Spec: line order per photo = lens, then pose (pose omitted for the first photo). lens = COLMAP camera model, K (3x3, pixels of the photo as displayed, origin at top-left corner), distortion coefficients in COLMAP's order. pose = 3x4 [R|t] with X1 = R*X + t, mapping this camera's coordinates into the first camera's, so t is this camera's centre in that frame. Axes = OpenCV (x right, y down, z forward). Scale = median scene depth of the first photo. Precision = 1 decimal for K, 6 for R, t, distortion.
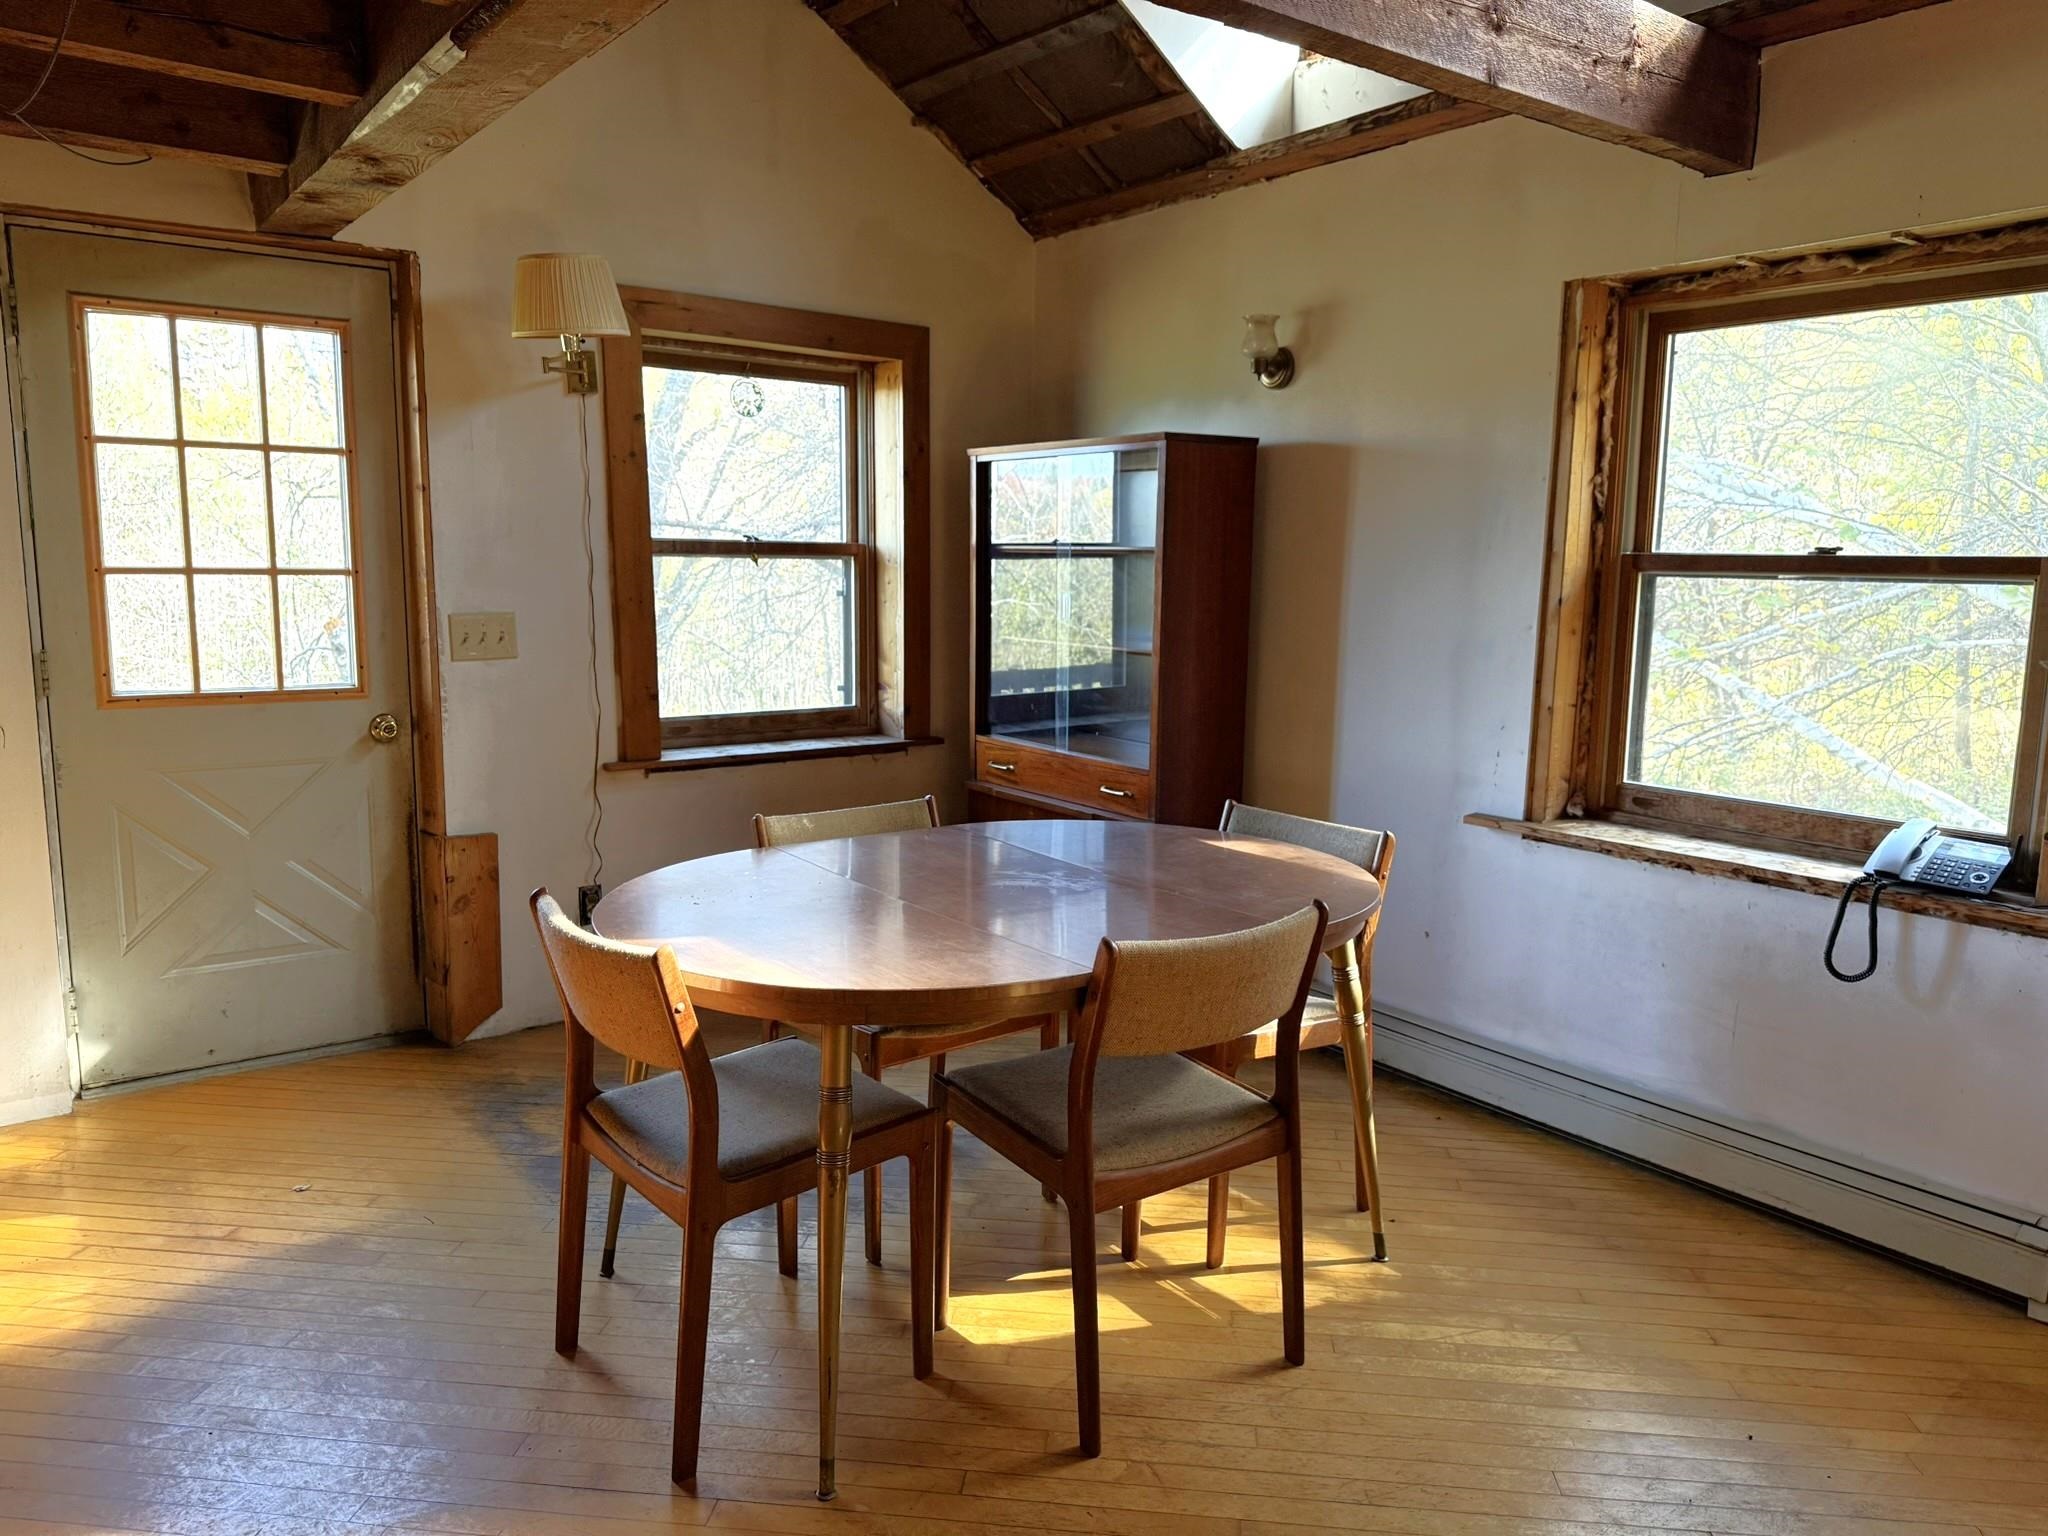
lens RADIAL K [[1443.7, 0, 979.5], [0, 1443.7, 768.0], [0, 0, 1]] dist [0.005660, -0.000687]
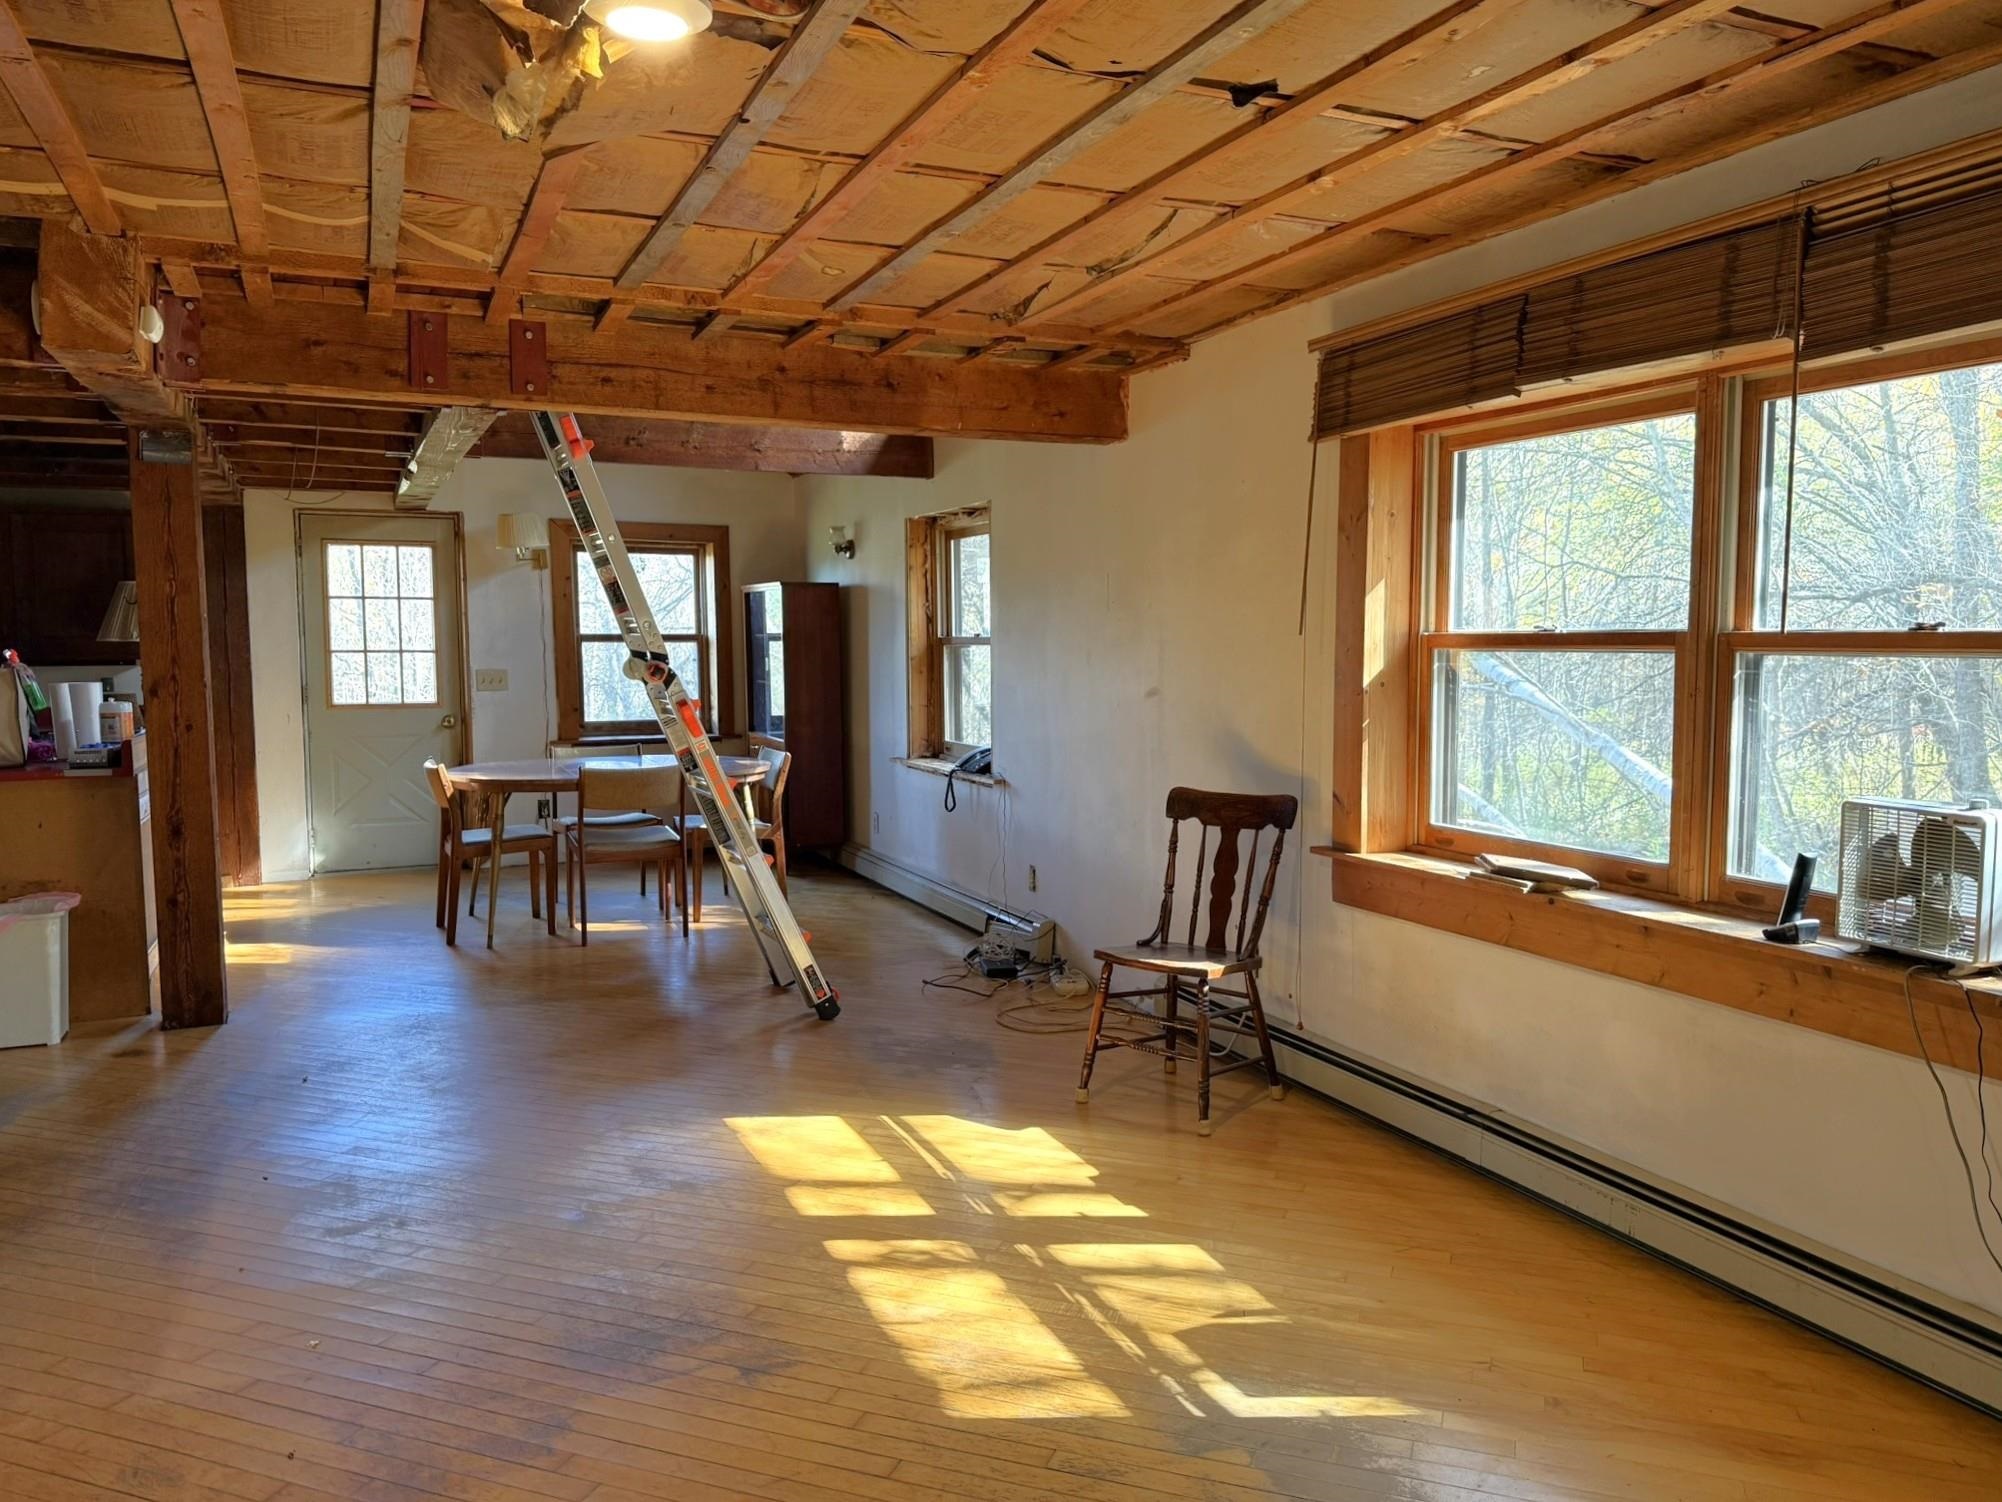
lens RADIAL K [[1424.8, 0, 1001.0], [0, 1424.8, 751.0], [0, 0, 1]] dist [-0.002305, -0.002755]
pose [[0.981542, 0.003898, -0.191207, 0.854781], [-0.017084, 0.997582, -0.067366, 0.153483], [0.190482, 0.069389, 0.979235, -0.990998]]
